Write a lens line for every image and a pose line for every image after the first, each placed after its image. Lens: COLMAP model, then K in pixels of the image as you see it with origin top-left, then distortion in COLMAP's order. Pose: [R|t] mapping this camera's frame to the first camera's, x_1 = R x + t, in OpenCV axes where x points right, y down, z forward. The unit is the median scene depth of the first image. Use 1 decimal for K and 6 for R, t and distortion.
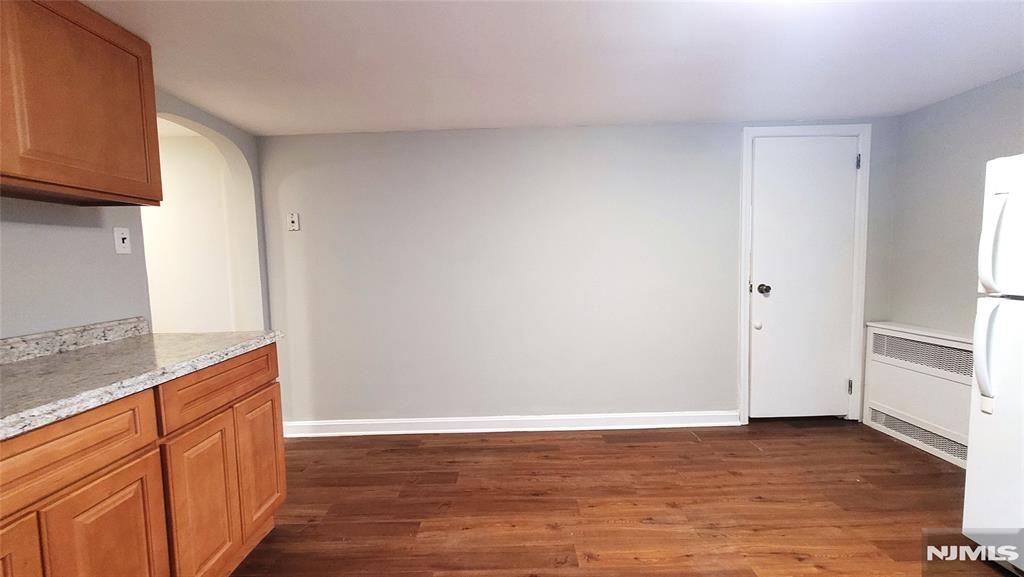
lens RADIAL K [[397.9, 0, 519.5], [0, 397.9, 288.9], [0, 0, 1]] dist [0.001904, 0.000064]
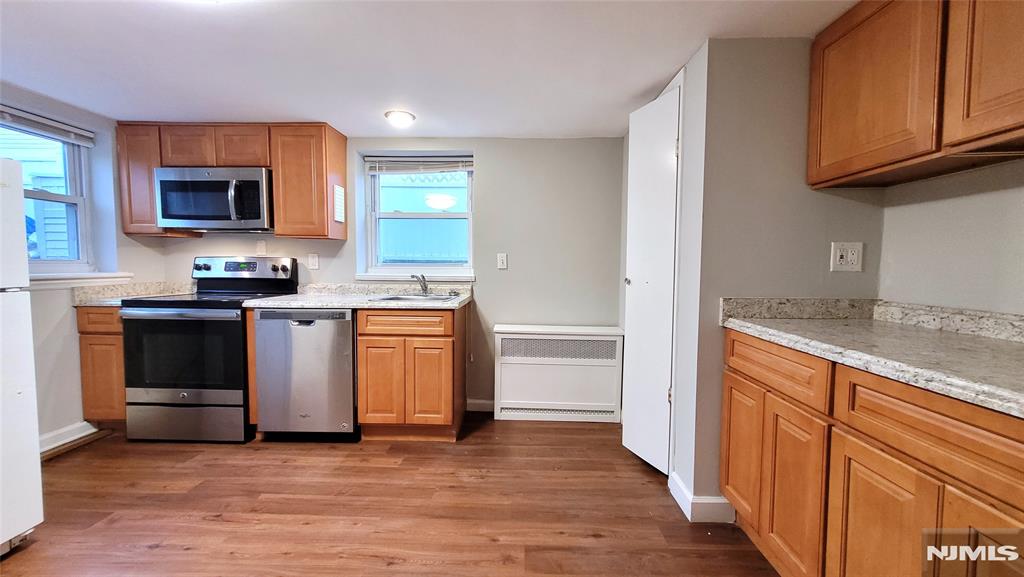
lens RADIAL K [[397.9, 0, 519.5], [0, 397.9, 288.9], [0, 0, 1]] dist [0.001904, 0.000064]
pose [[-0.999331, 0.020270, 0.030431, -0.165618], [0.024208, 0.990527, 0.135168, -0.066298], [-0.027403, 0.135814, -0.990355, 1.666875]]
